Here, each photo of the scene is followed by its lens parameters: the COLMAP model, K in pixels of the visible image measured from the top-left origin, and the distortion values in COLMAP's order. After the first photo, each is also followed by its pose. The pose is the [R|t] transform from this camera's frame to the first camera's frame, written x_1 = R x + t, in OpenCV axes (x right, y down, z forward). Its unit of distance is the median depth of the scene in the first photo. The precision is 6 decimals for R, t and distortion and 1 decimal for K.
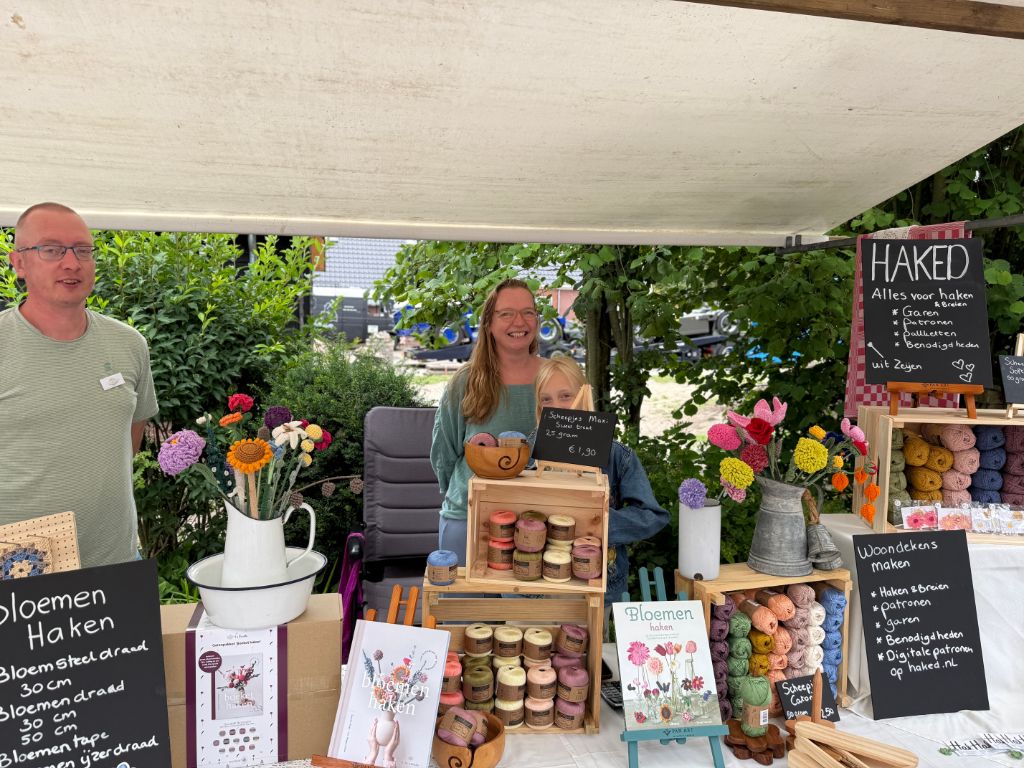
lens RADIAL K [[721.0, 0, 514.0], [0, 721.0, 373.2], [0, 0, 1]] dist [0.003209, -0.015637]
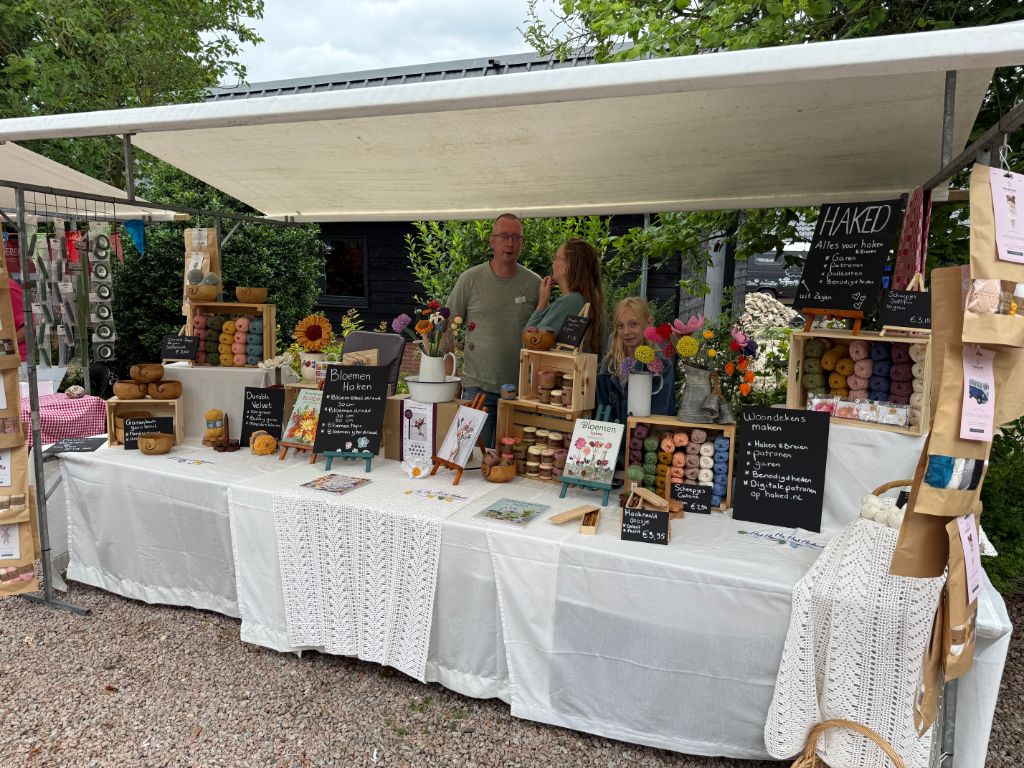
lens RADIAL K [[721.0, 0, 513.2], [0, 721.0, 386.3], [0, 0, 1]] dist [0.003209, -0.015637]
pose [[0.792847, 0.094130, -0.602108, 1.026330], [-0.042904, 0.994169, 0.098928, 0.054404], [0.607909, -0.052602, 0.792262, -0.526104]]
